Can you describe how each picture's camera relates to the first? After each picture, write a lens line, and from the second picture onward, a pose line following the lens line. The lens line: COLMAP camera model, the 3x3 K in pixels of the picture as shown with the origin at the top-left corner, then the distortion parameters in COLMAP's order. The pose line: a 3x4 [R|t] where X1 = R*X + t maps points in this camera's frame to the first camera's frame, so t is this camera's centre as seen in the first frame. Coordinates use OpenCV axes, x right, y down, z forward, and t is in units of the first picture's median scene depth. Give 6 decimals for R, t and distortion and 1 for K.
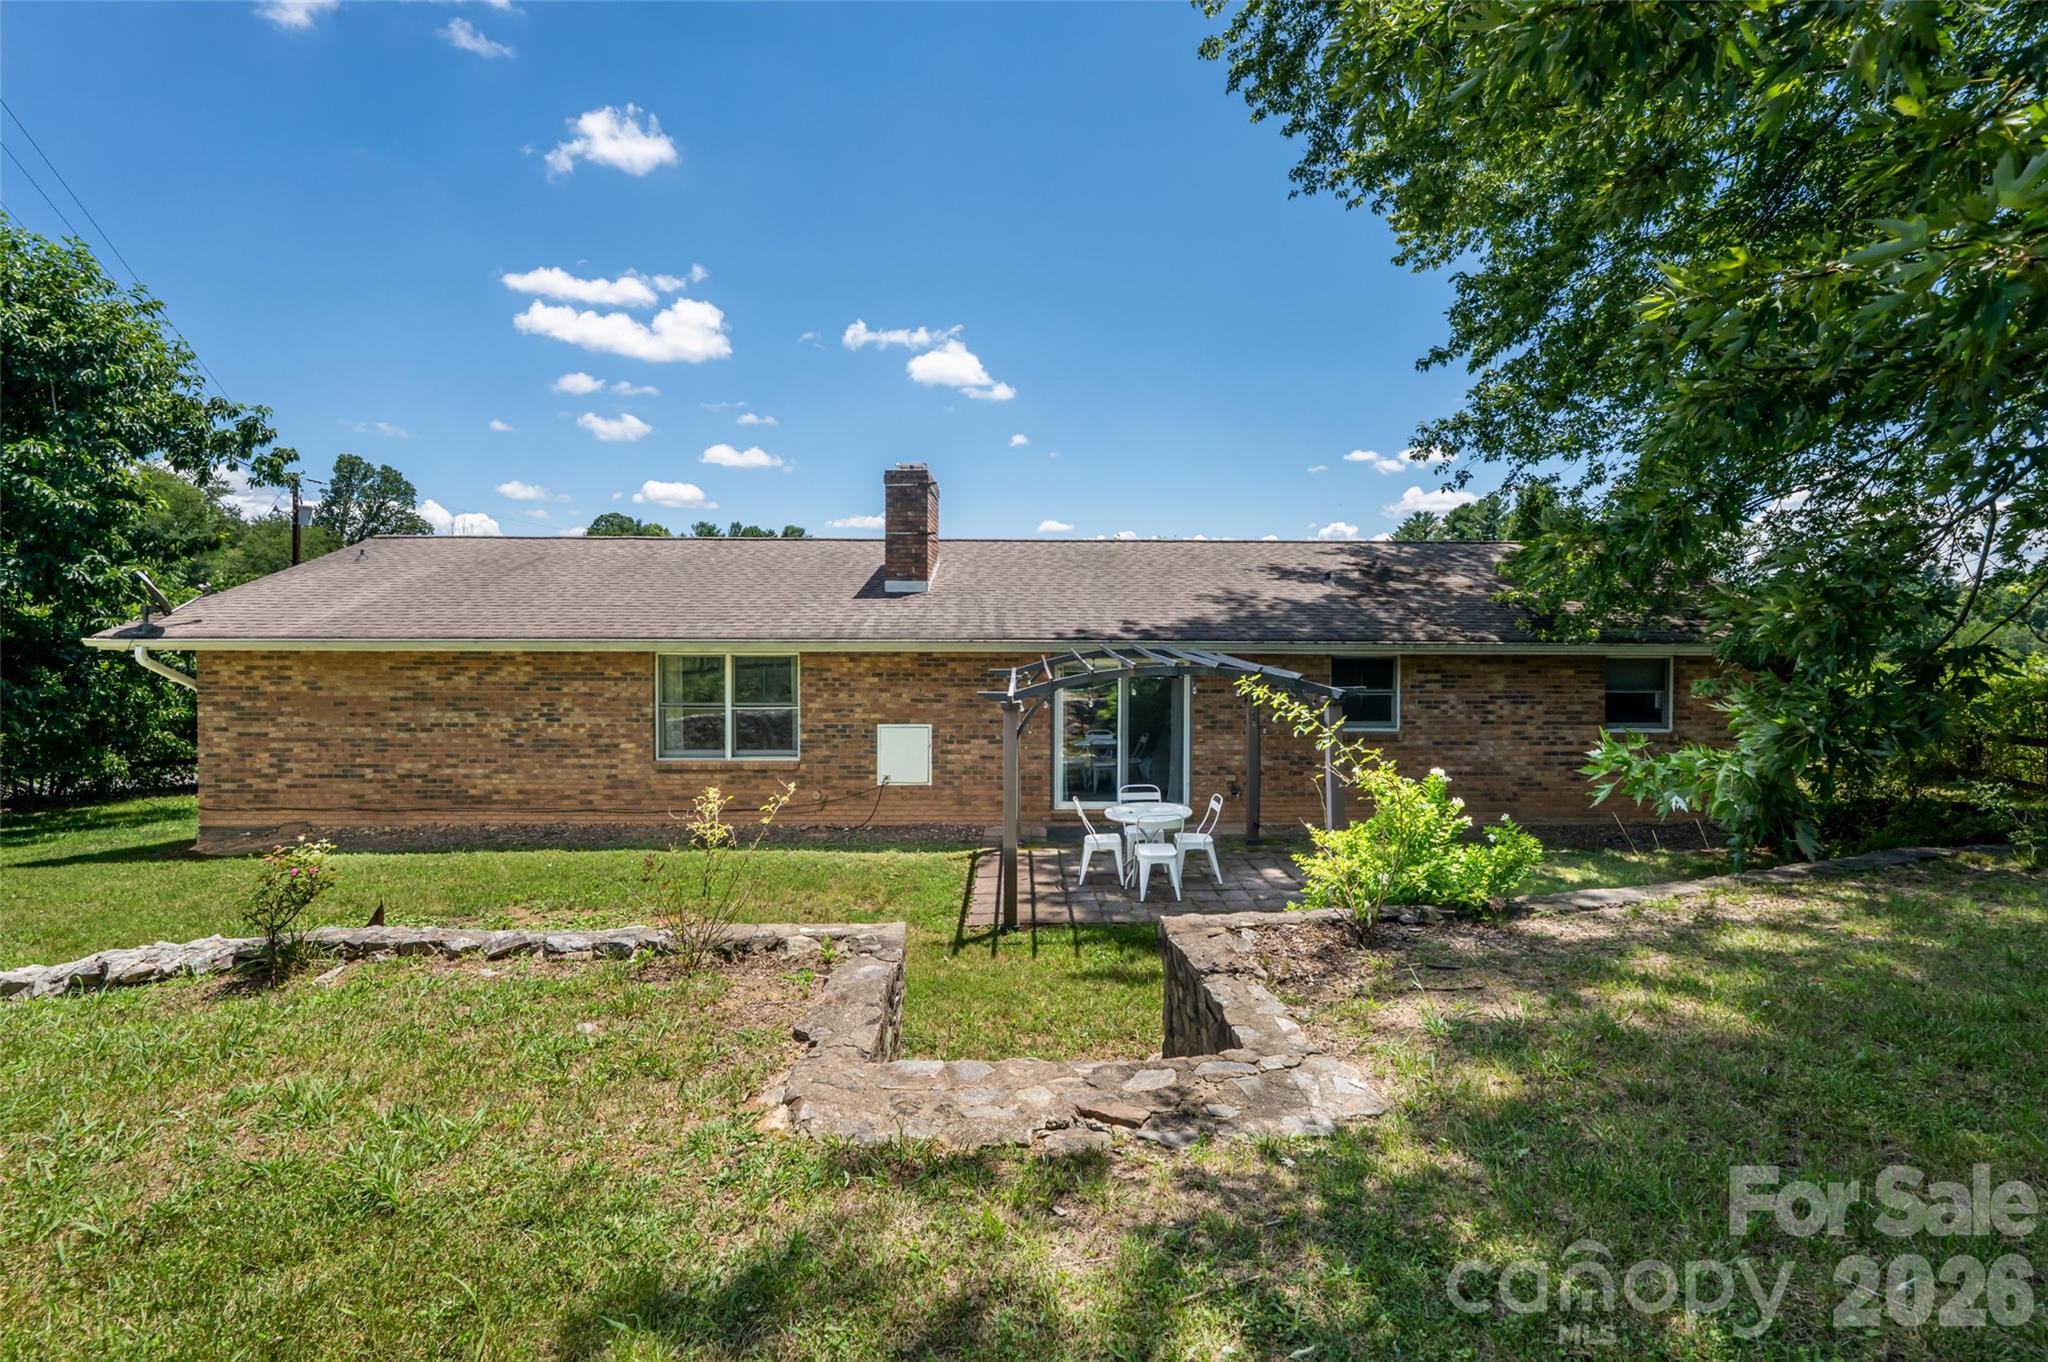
lens RADIAL K [[909.4, 0, 1023.8], [0, 909.4, 728.1], [0, 0, 1]] dist [-0.000489, 0.000342]
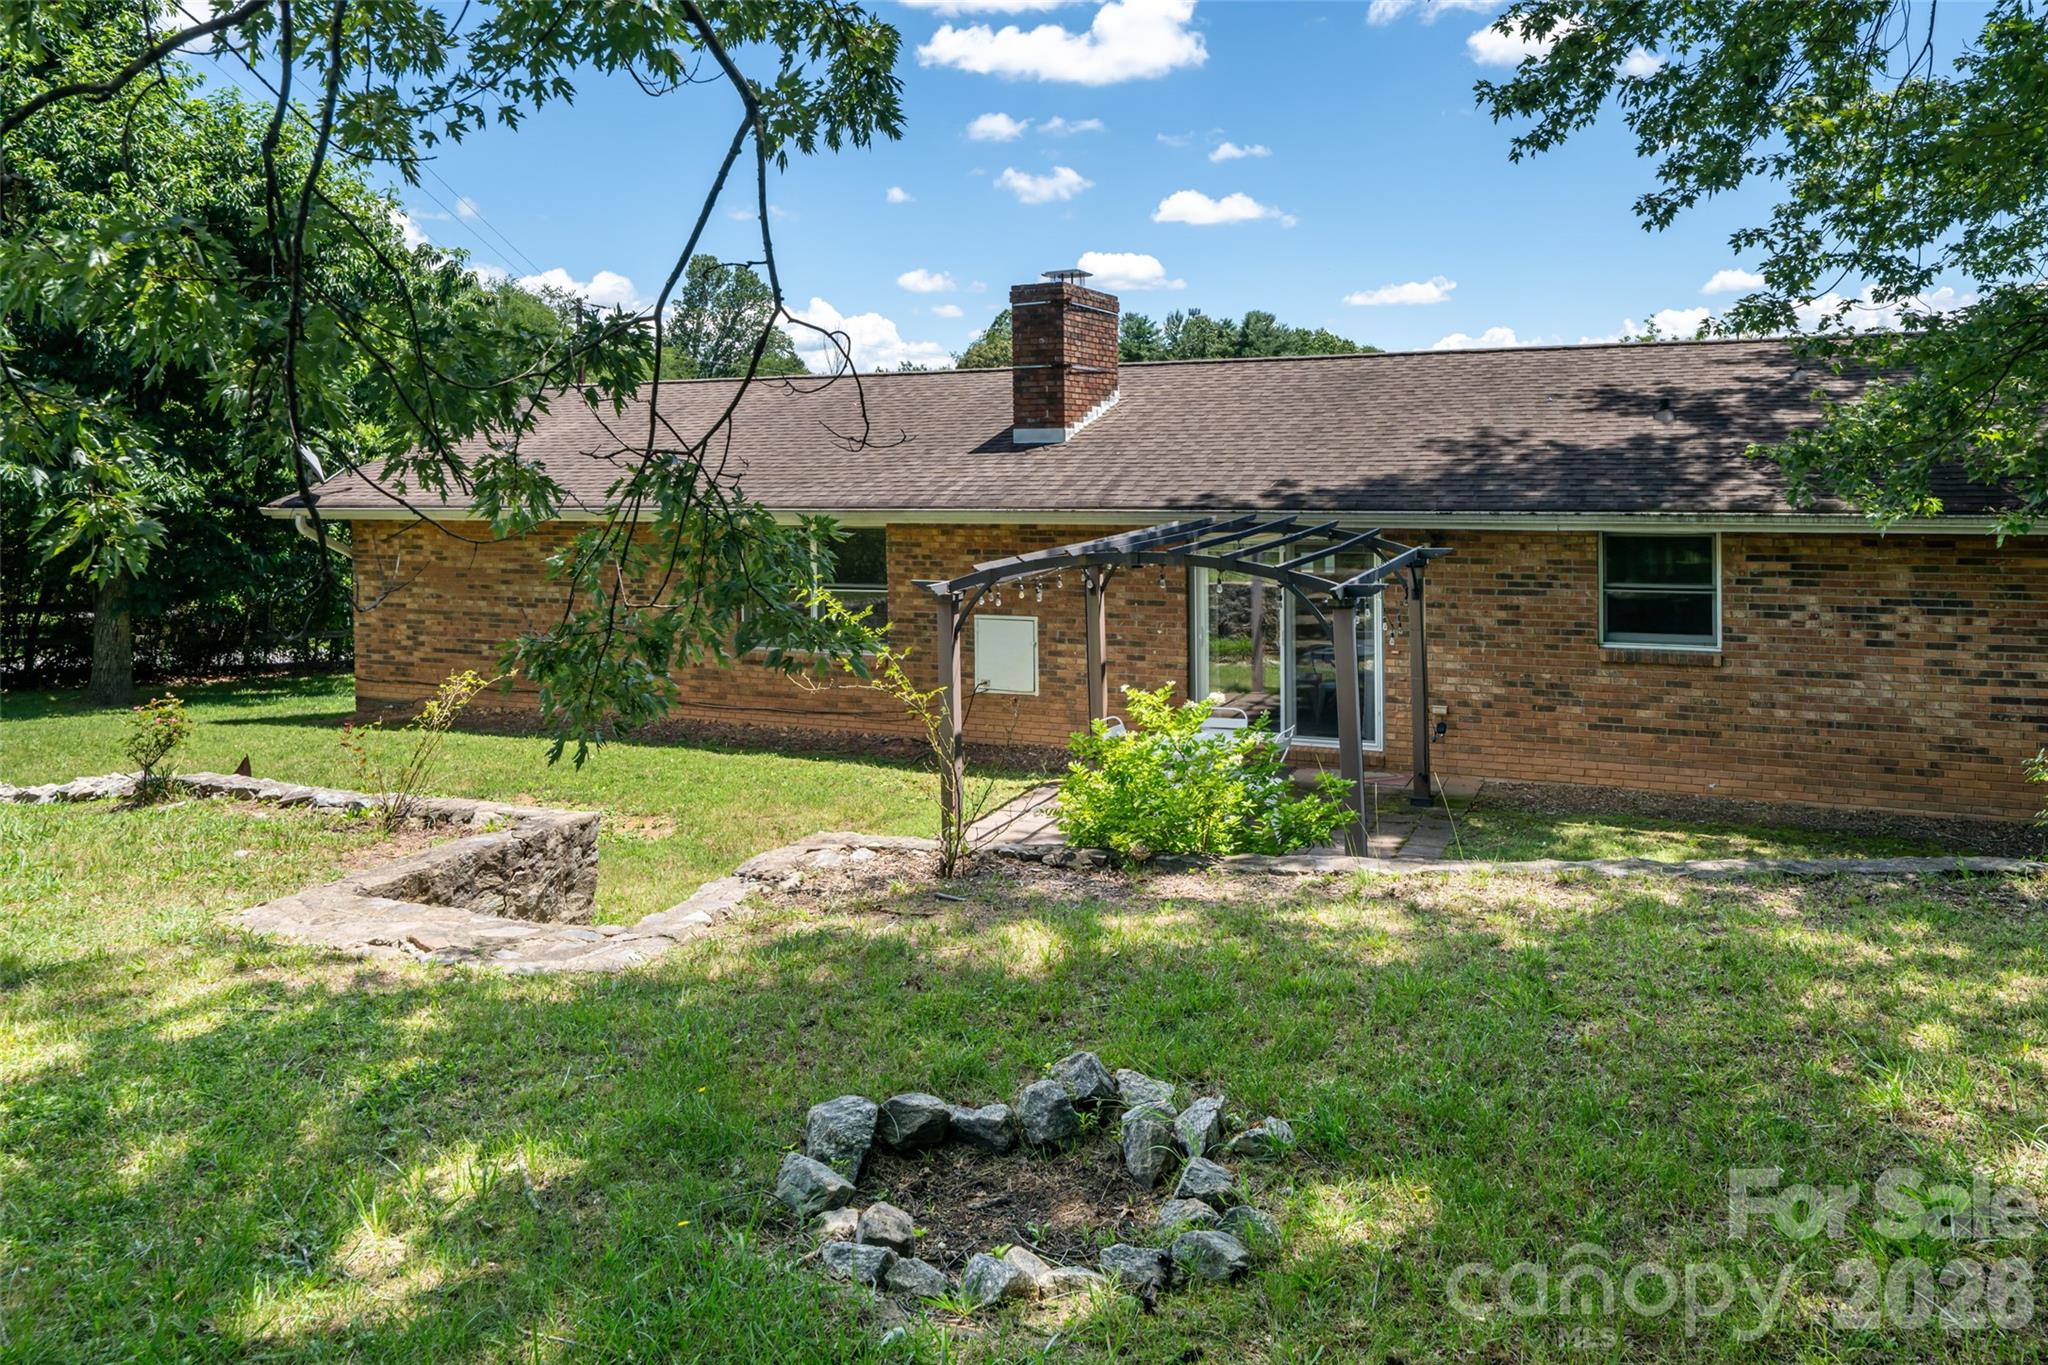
lens RADIAL K [[1389.0, 0, 1013.7], [0, 1389.0, 651.8], [0, 0, 1]] dist [0.000561, -0.006874]
pose [[0.912362, 0.042480, -0.407175, 0.360619], [-0.032534, 0.998980, 0.031323, -0.010862], [0.408090, -0.015331, 0.912813, -0.084742]]
